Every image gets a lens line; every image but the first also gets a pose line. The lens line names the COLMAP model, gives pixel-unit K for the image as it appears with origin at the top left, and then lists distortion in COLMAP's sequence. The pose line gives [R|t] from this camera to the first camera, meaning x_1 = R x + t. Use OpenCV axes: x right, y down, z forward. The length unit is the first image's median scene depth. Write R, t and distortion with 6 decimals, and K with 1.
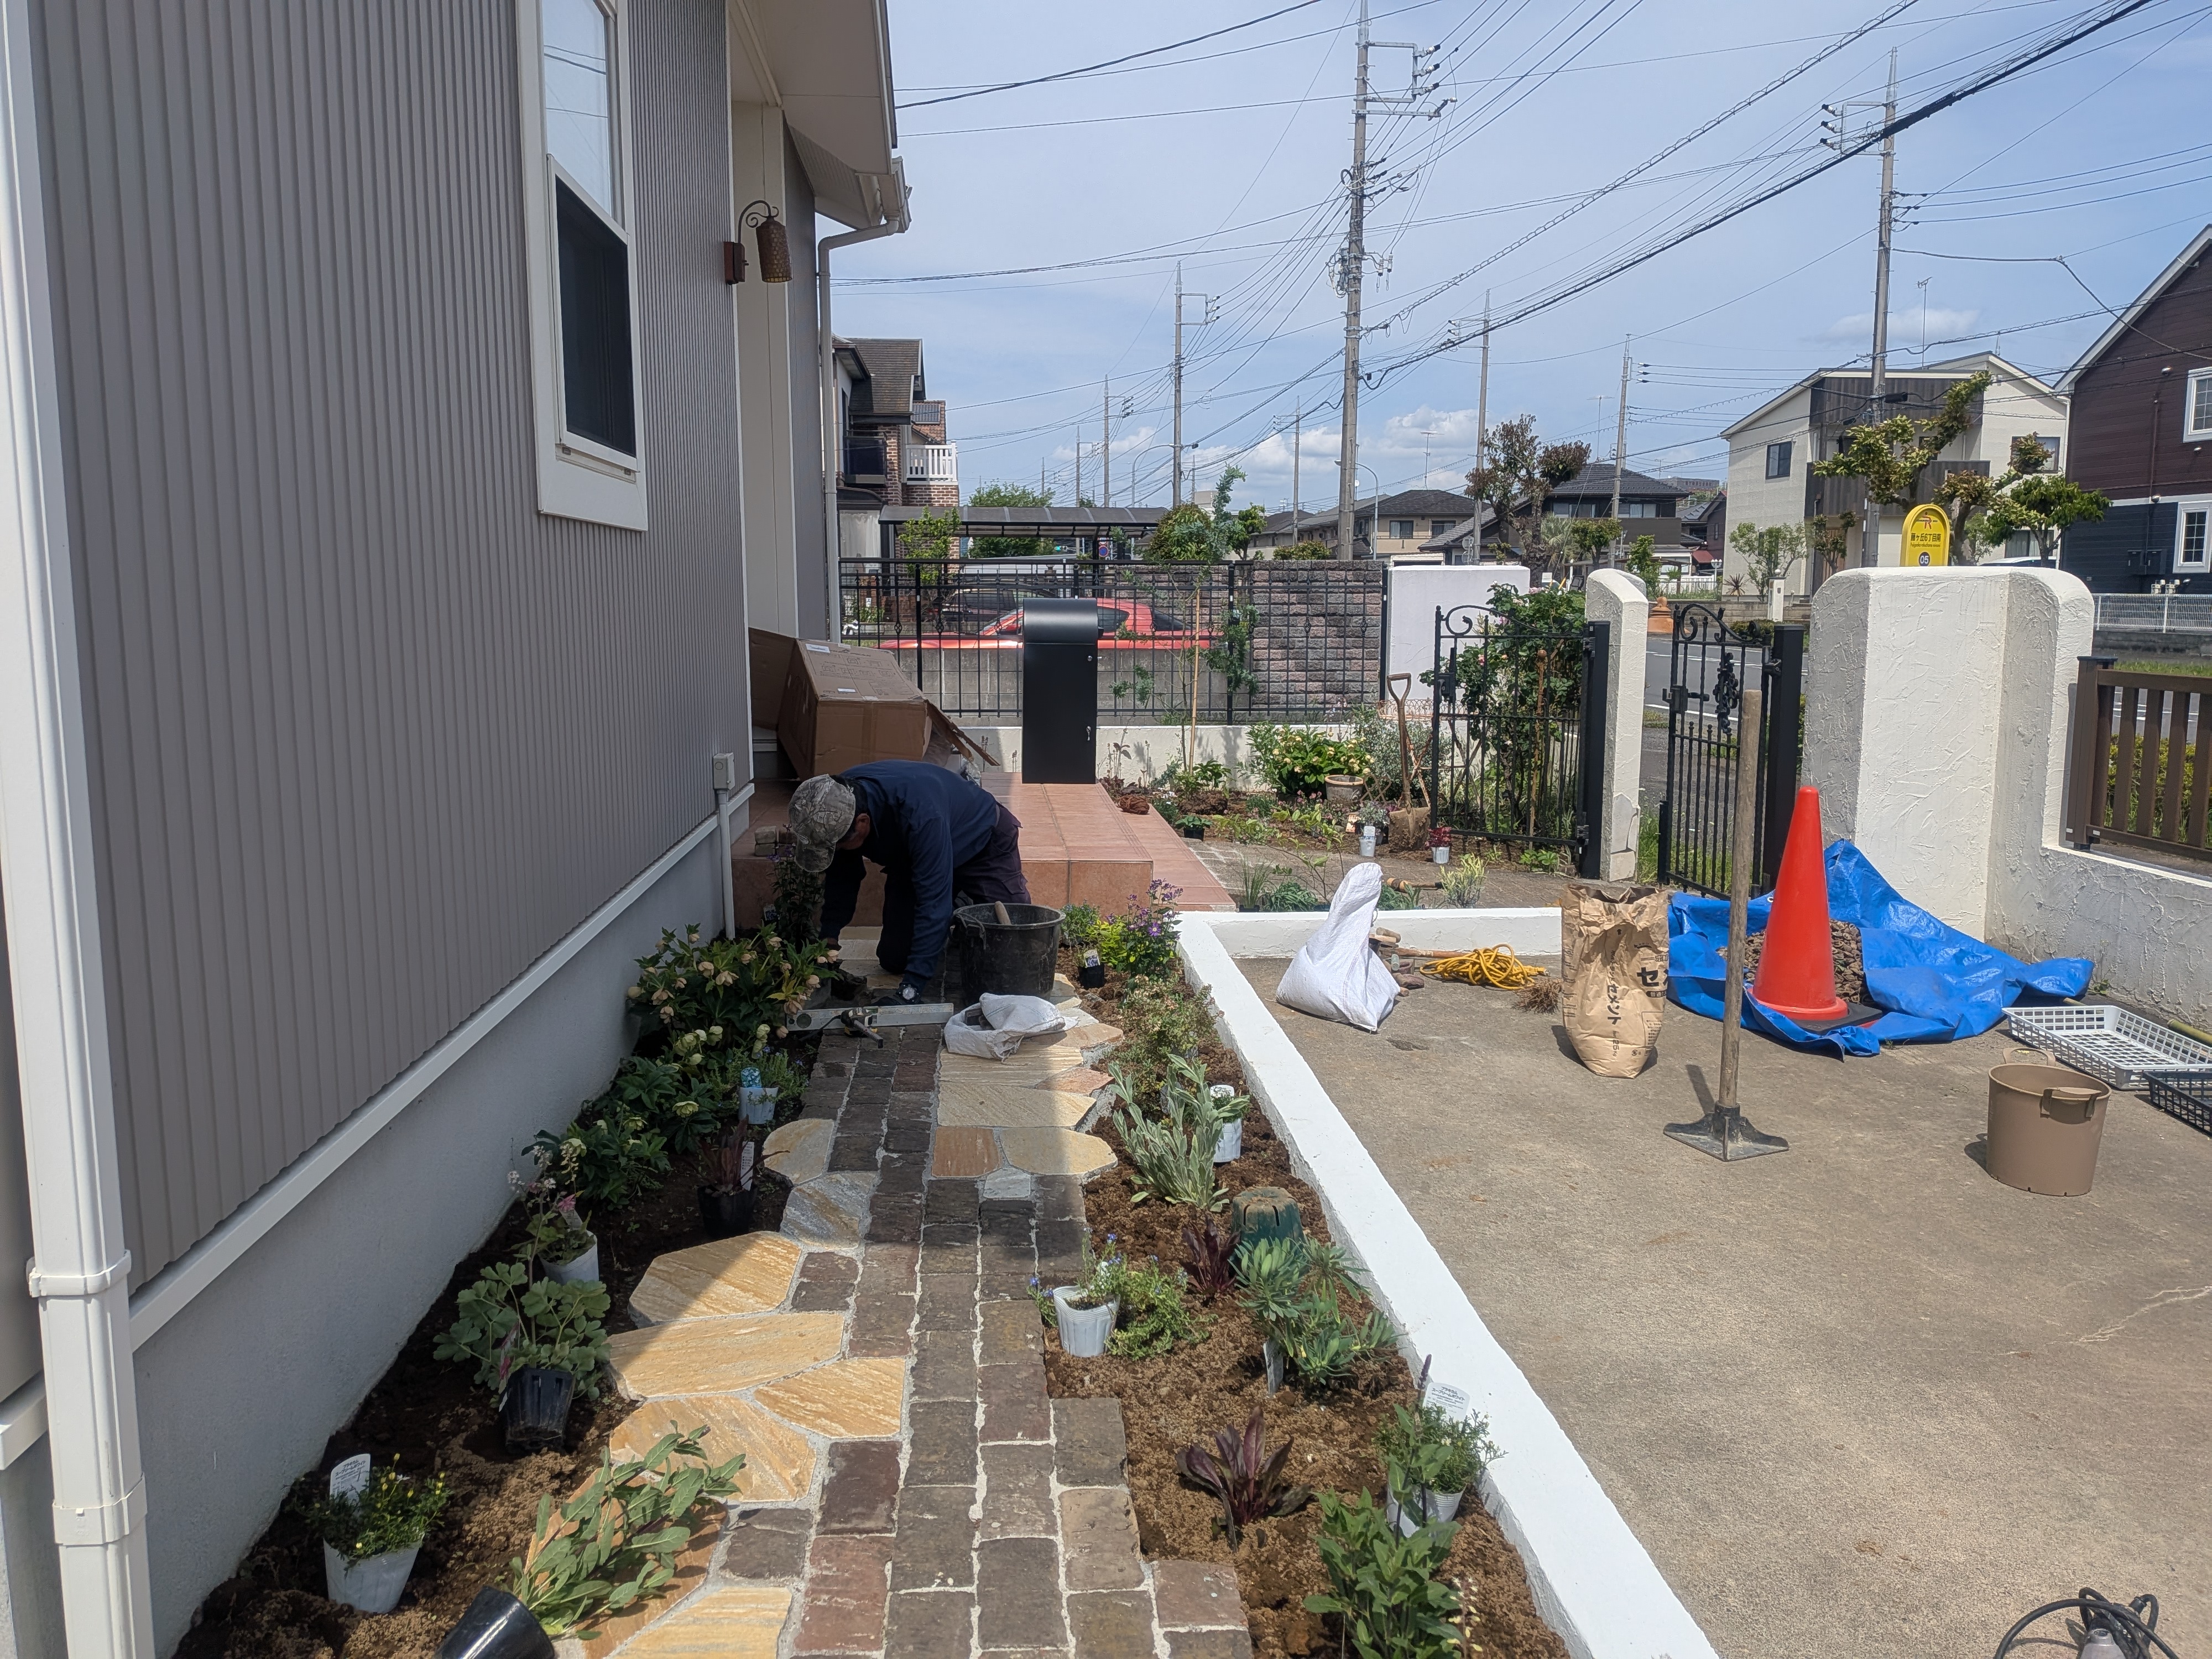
lens RADIAL K [[1597.4, 0, 1105.3], [0, 1597.4, 791.0], [0, 0, 1]] dist [0.033039, -0.046323]
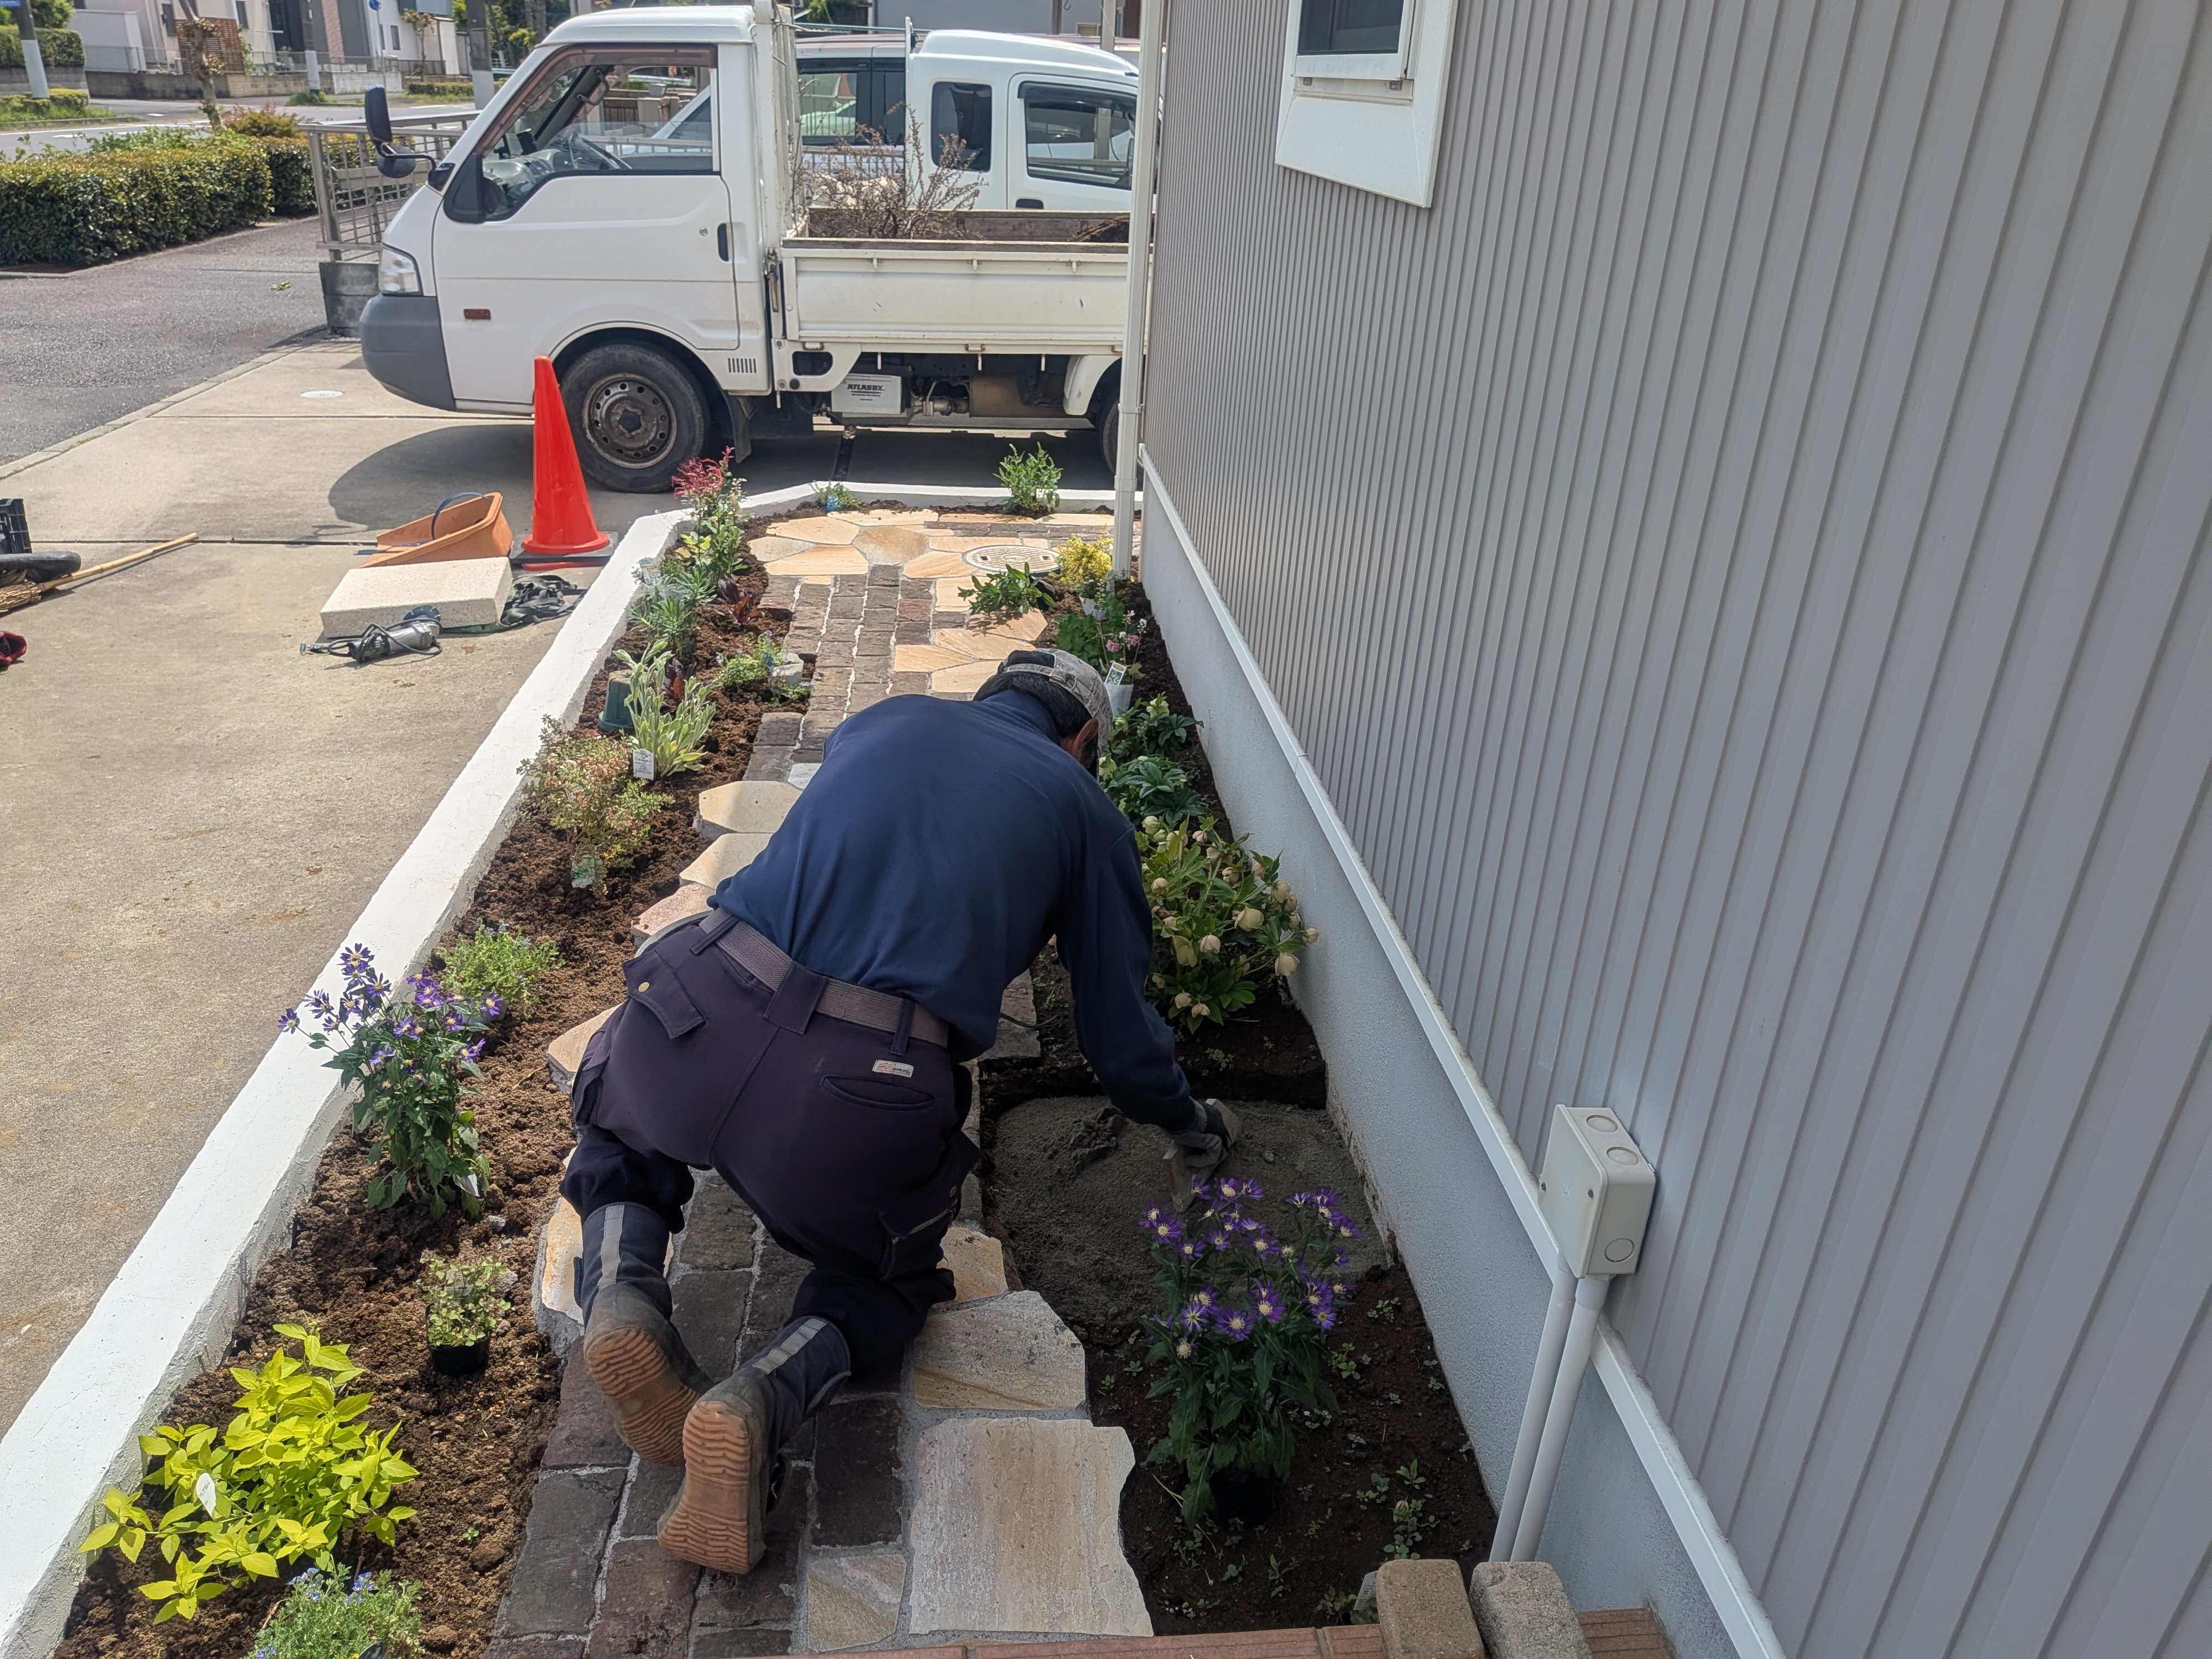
lens RADIAL K [[1575.9, 0, 1098.9], [0, 1575.9, 839.8], [0, 0, 1]] dist [0.066399, -0.114703]
pose [[-0.998810, -0.038343, -0.030151, -0.238977], [-0.048545, 0.841737, 0.537701, -0.341181], [0.004763, 0.538524, -0.842597, 2.010368]]
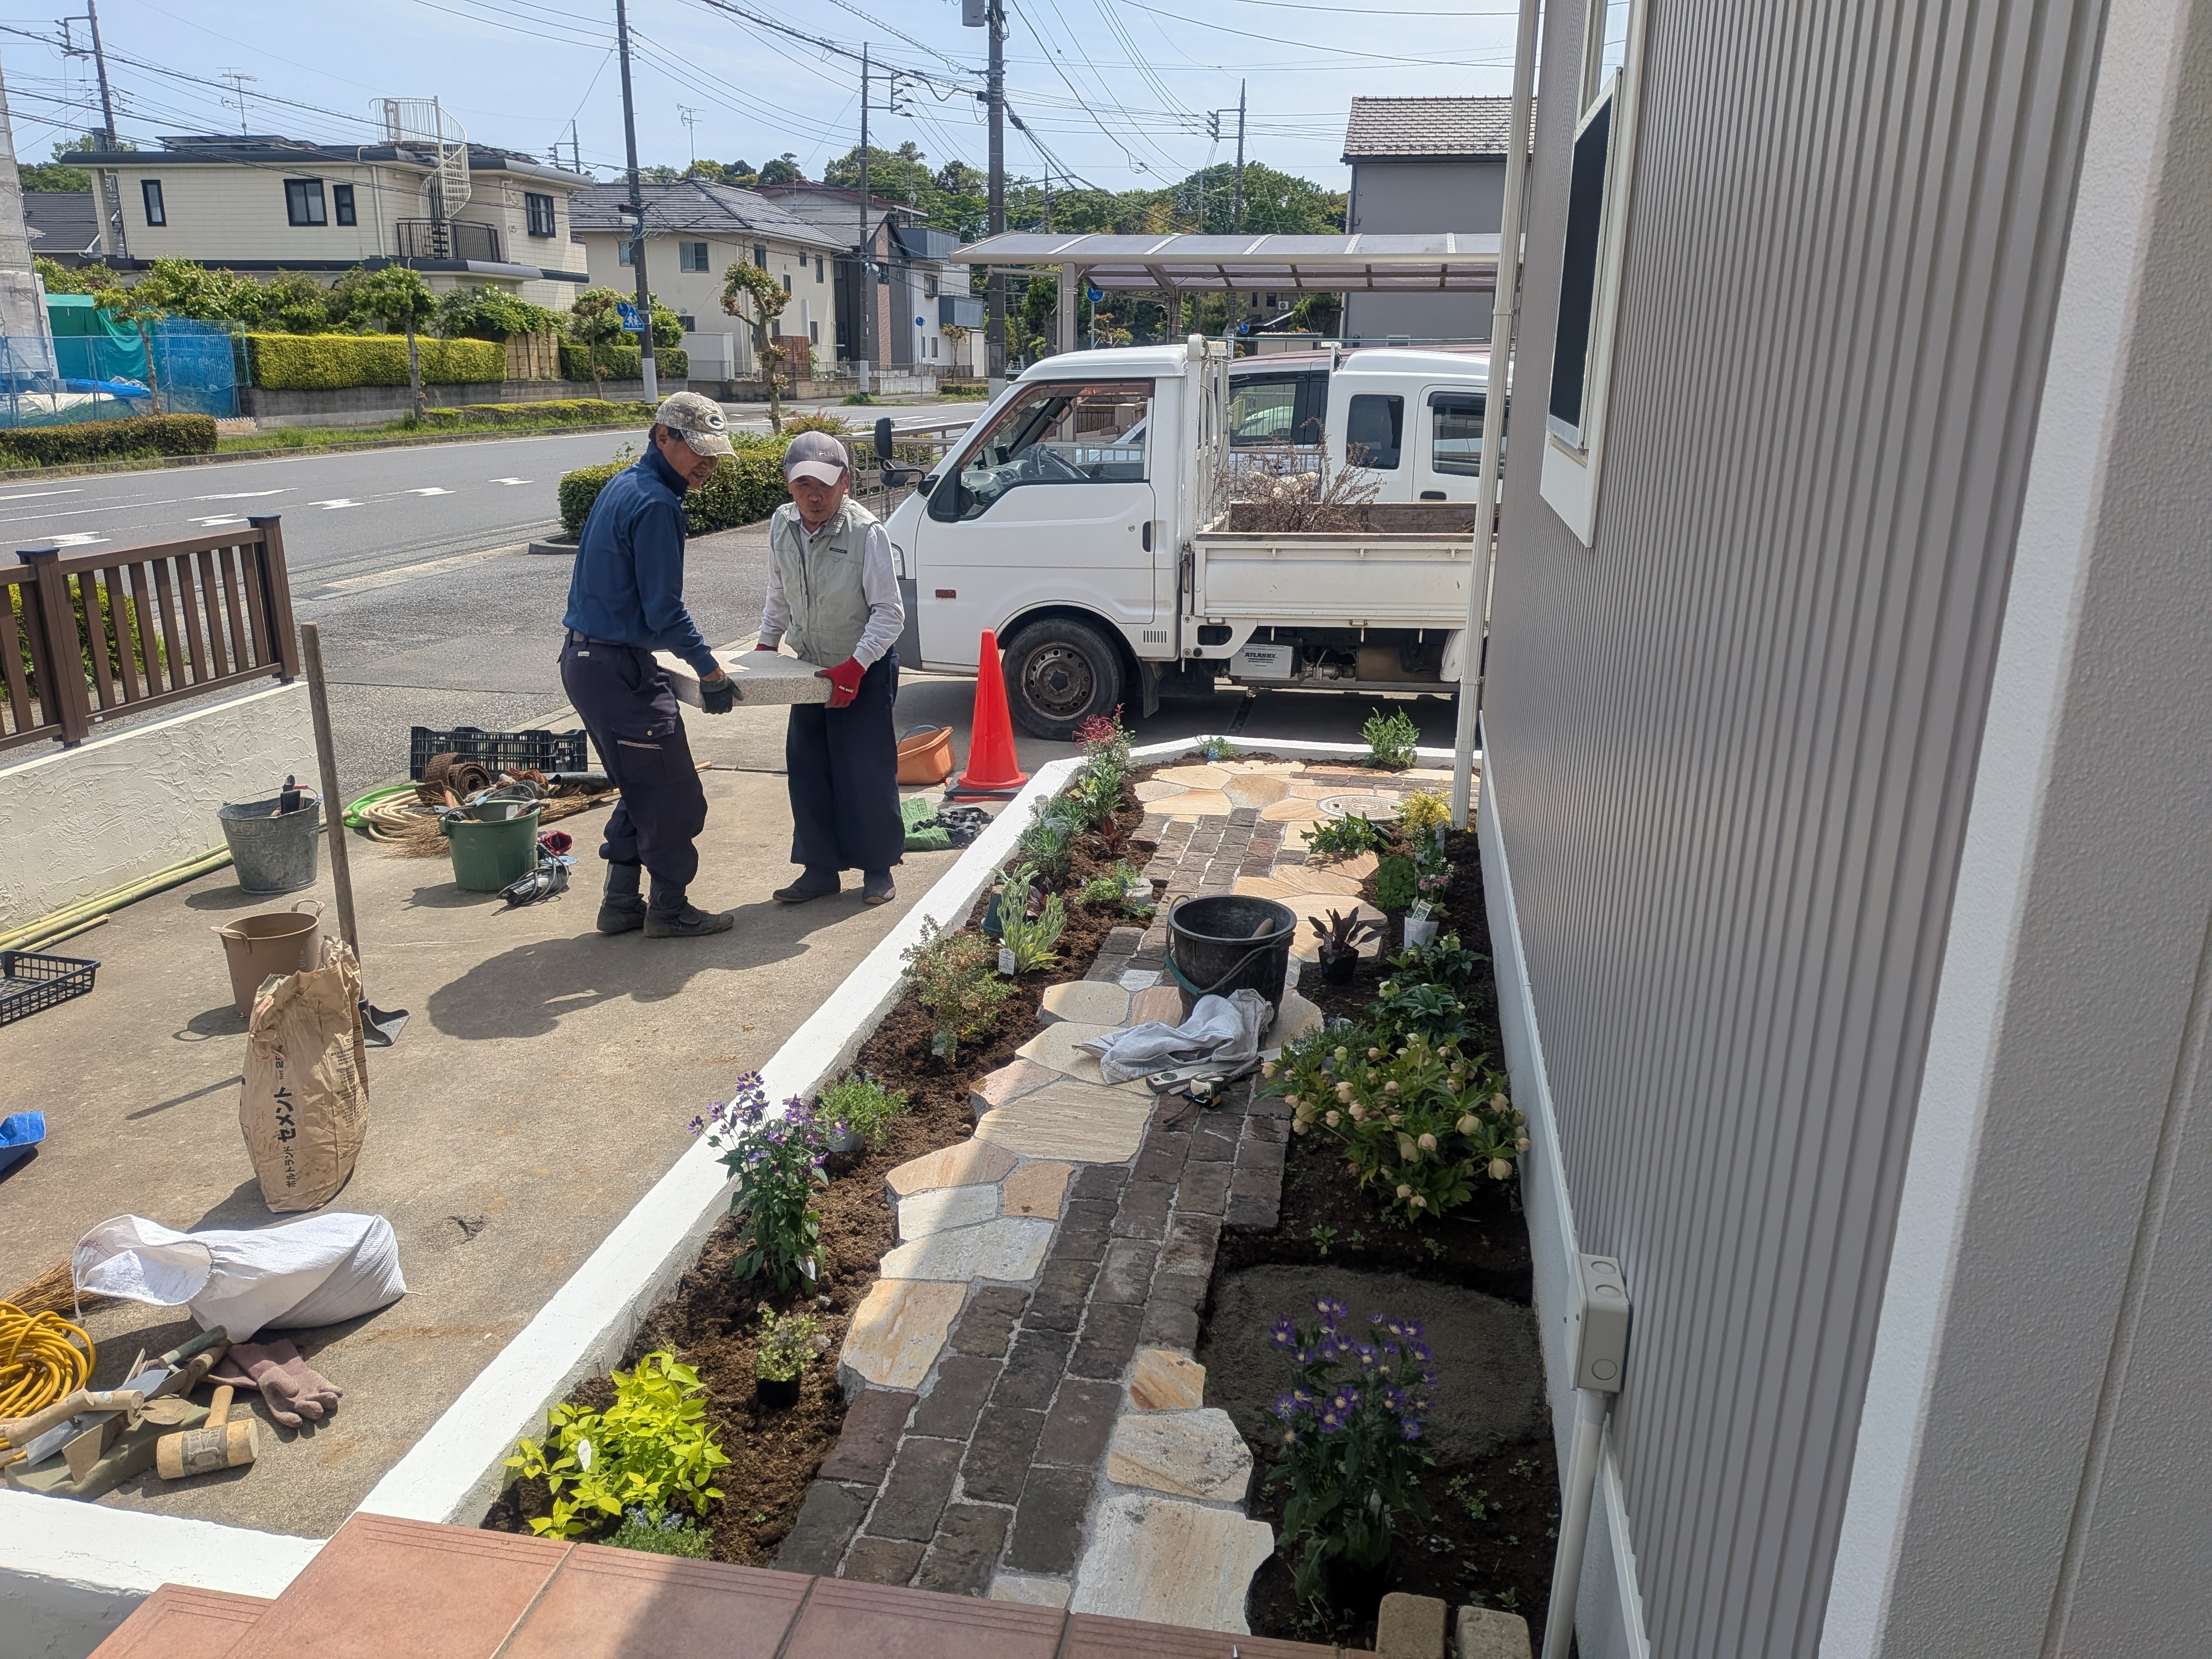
lens RADIAL K [[1542.1, 0, 1143.0], [0, 1542.1, 797.4], [0, 0, 1]] dist [0.119524, -0.250544]
pose [[-0.971562, -0.082339, 0.222007, -0.346977], [0.009270, 0.923646, 0.383135, -0.406909], [-0.236602, 0.374298, -0.896616, 2.147987]]
